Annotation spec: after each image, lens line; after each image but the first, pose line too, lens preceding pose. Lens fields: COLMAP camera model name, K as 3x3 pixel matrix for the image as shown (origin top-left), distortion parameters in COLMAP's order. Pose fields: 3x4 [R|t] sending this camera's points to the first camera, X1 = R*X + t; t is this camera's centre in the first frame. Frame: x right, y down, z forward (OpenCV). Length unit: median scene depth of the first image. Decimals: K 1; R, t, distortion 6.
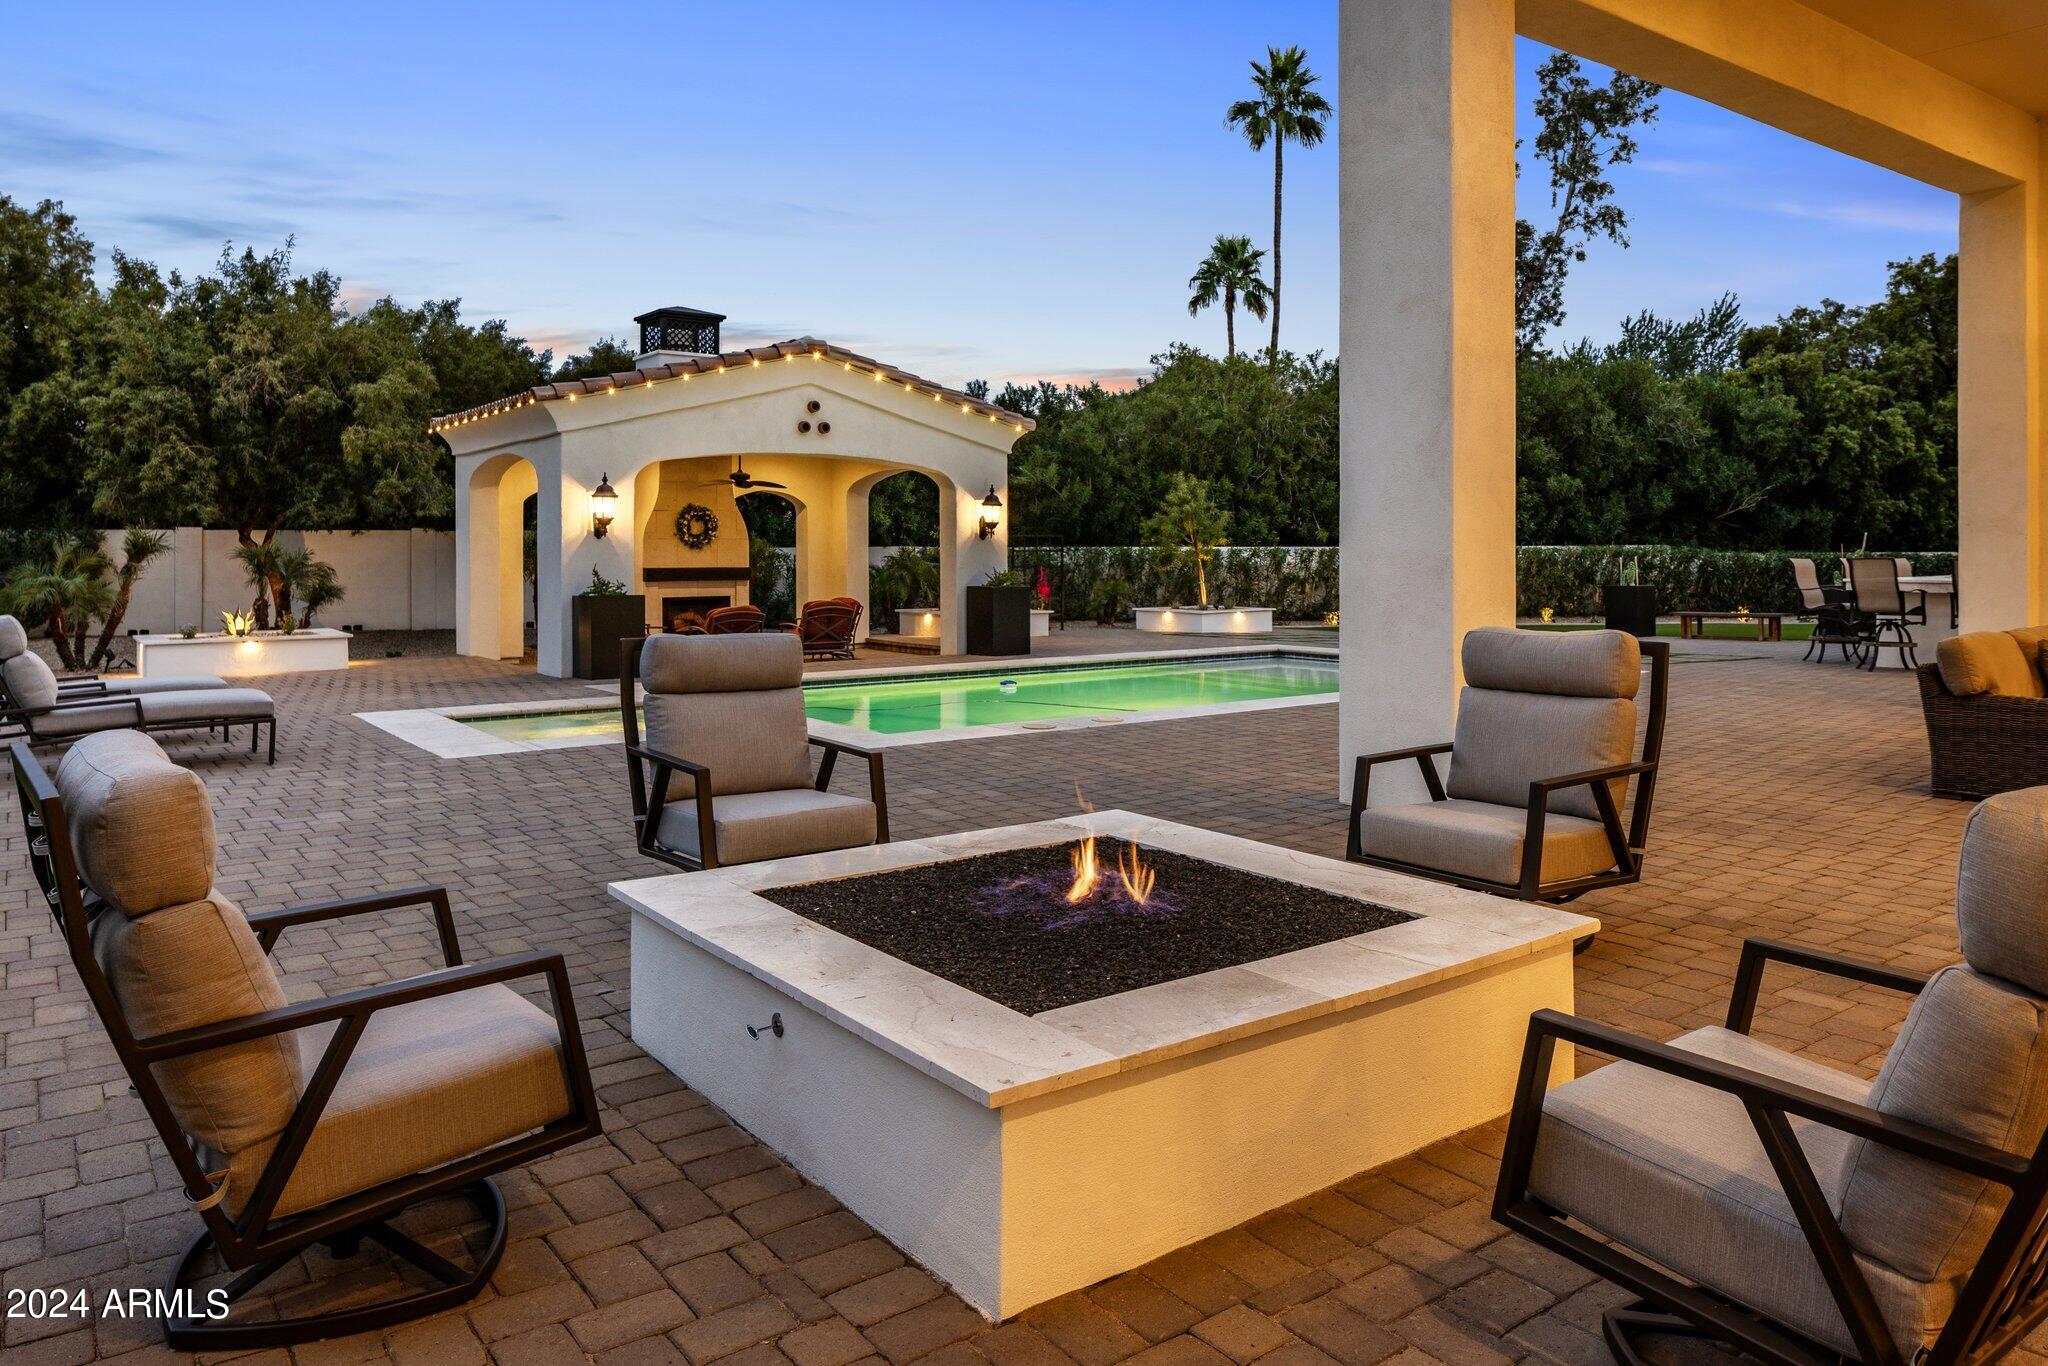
lens RADIAL K [[1390.1, 0, 1036.9], [0, 1390.1, 555.4], [0, 0, 1]] dist [-0.000949, -0.001510]
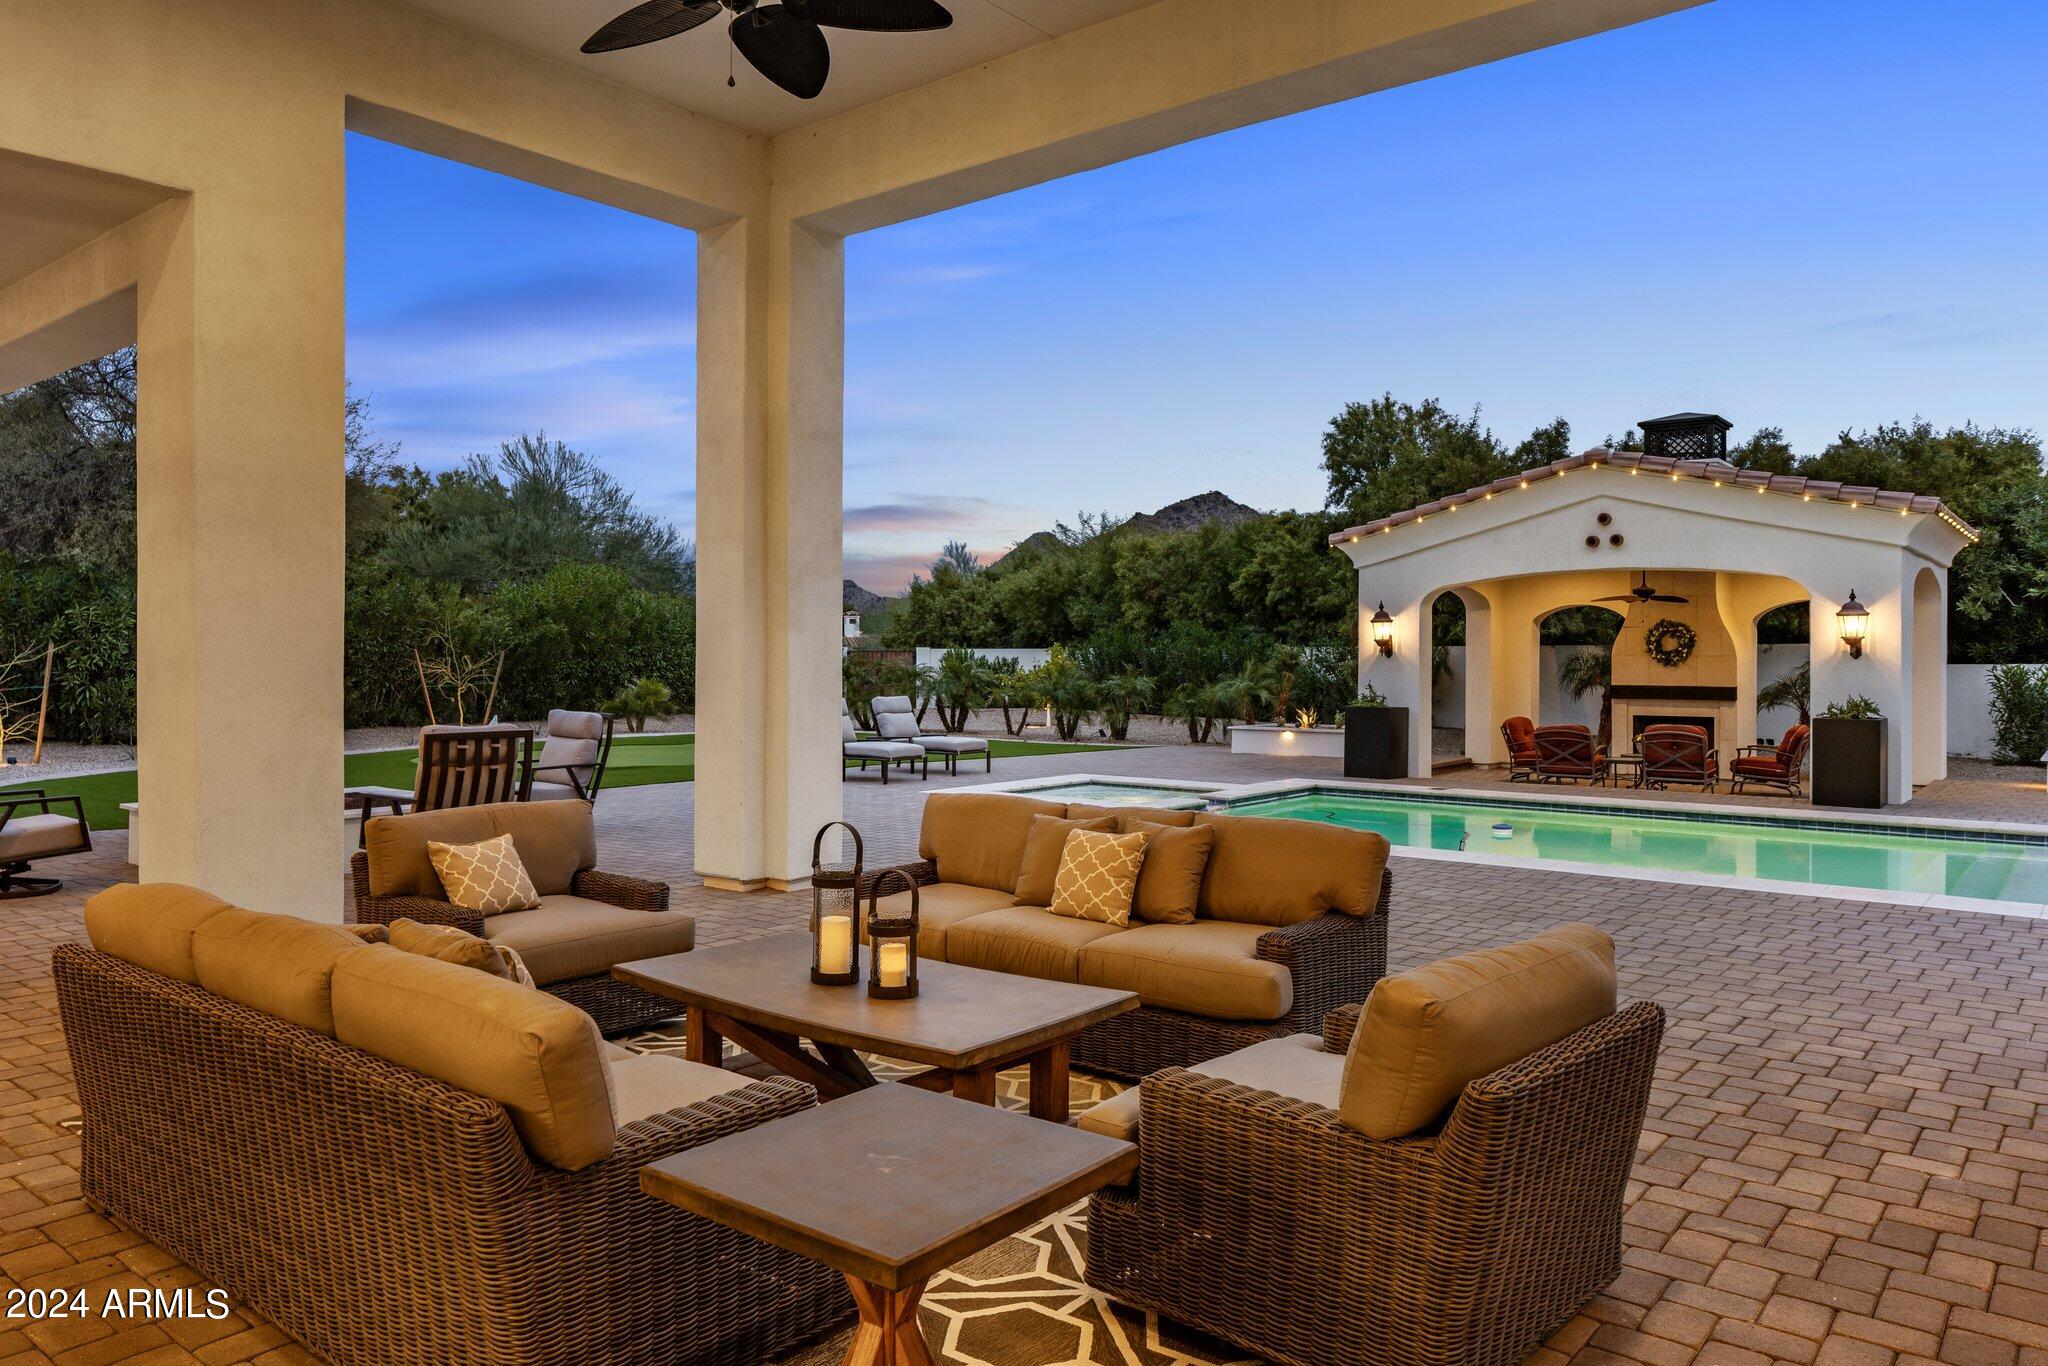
lens RADIAL K [[1390.1, 0, 1006.5], [0, 1390.1, 669.6], [0, 0, 1]] dist [-0.000949, -0.001510]
pose [[0.242083, 0.012744, -0.970172, 0.325397], [-0.007181, 0.999910, 0.011343, -0.005733], [0.970229, 0.004221, 0.242153, 0.181597]]
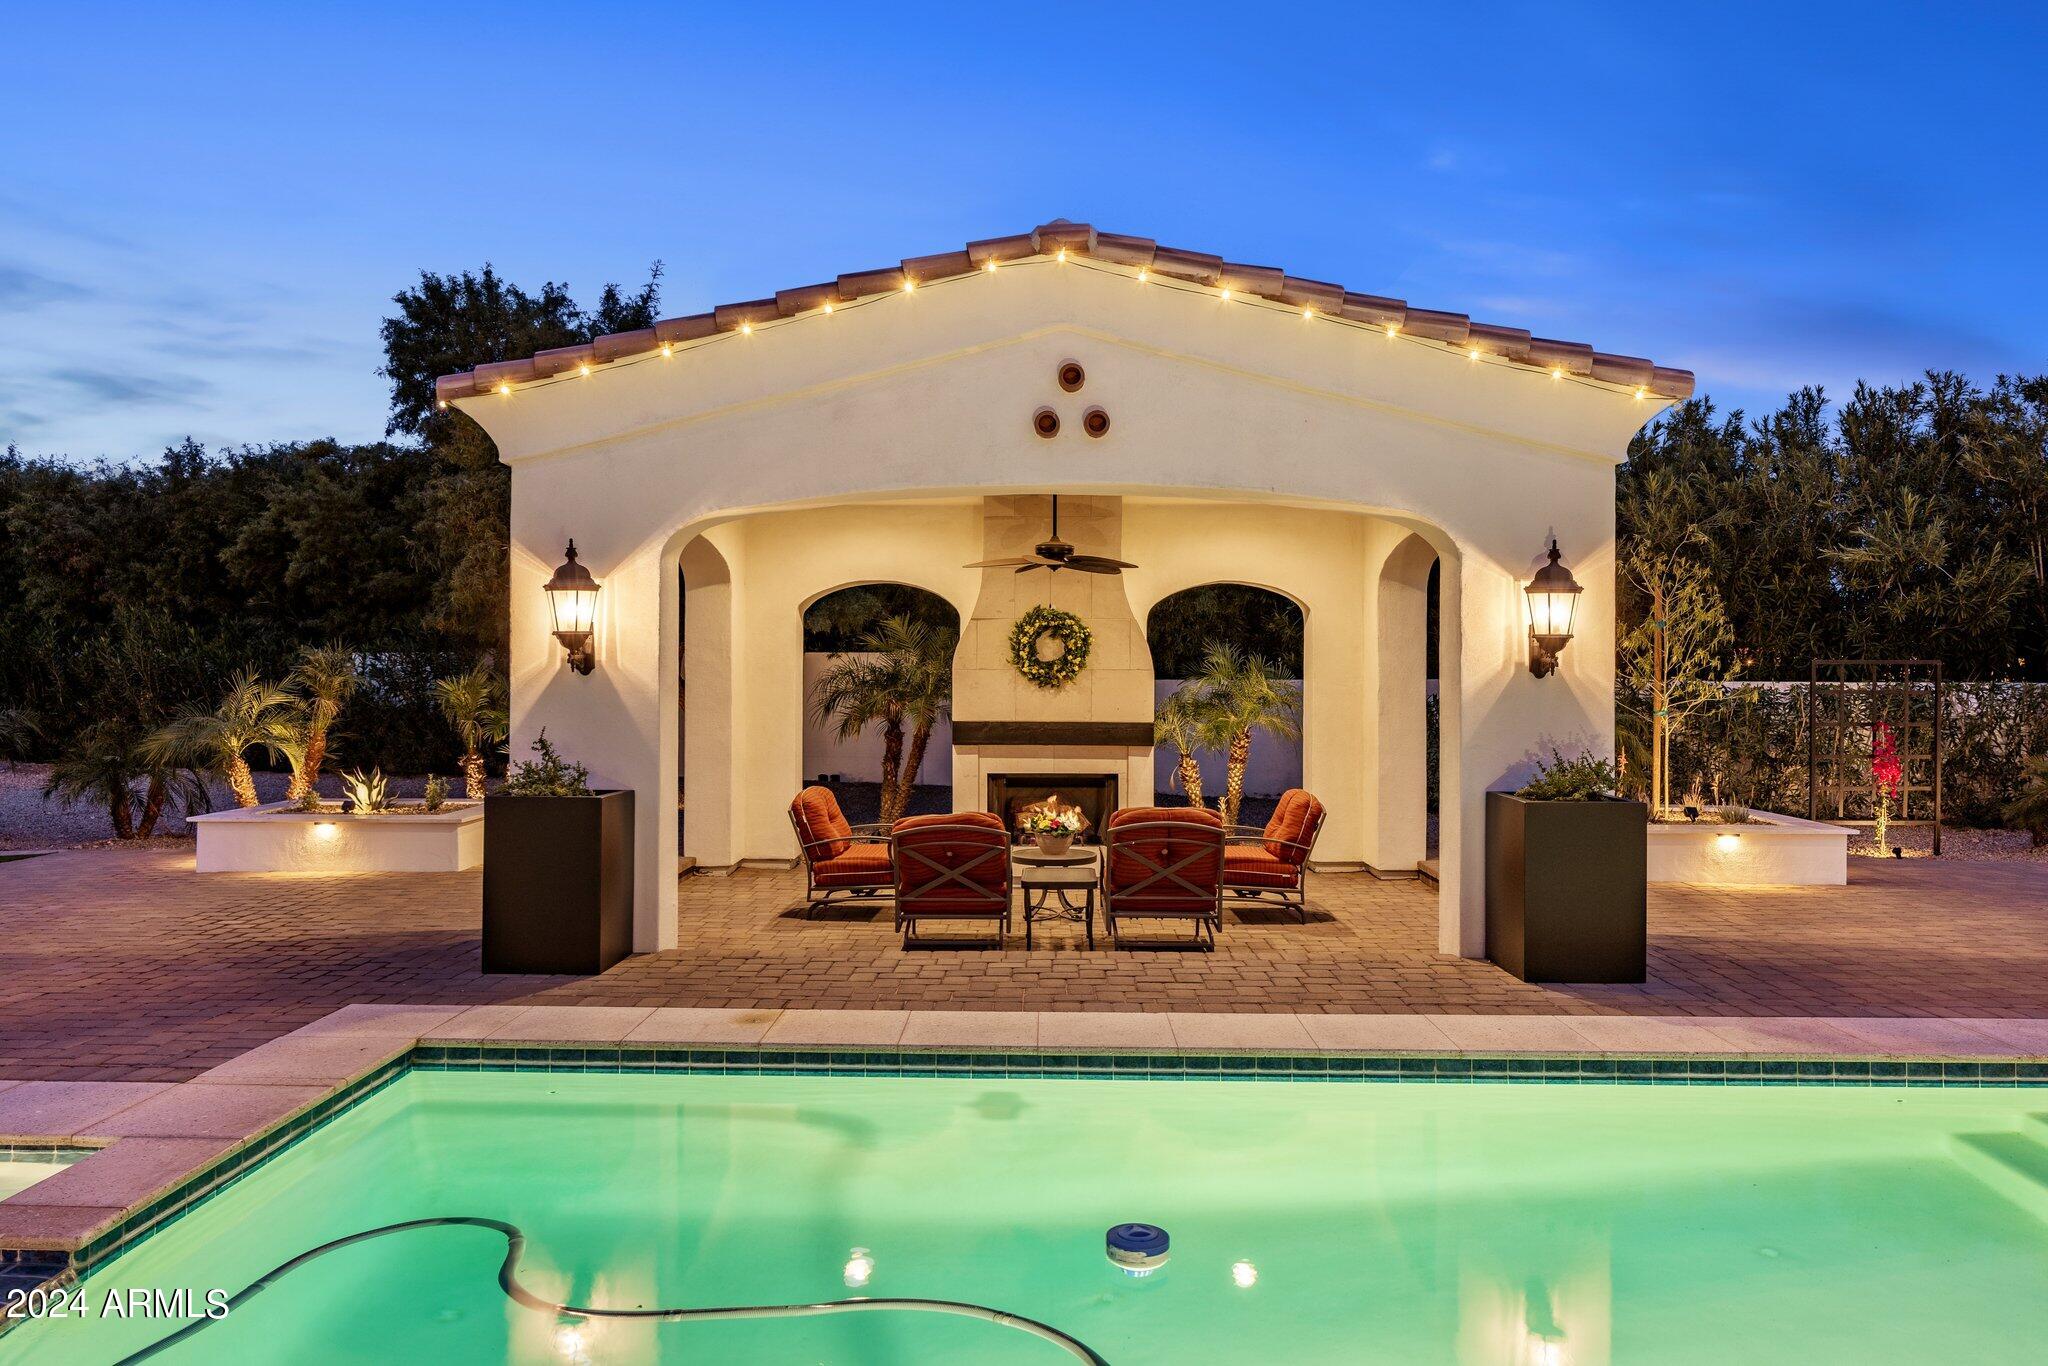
lens RADIAL K [[1390.1, 0, 1013.1], [0, 1390.1, 673.1], [0, 0, 1]] dist [-0.000949, -0.001510]
pose [[0.786752, 0.007828, -0.617219, 0.048068], [-0.008622, 0.999961, 0.001691, -0.006453], [0.617209, 0.003991, 0.786789, 0.313150]]
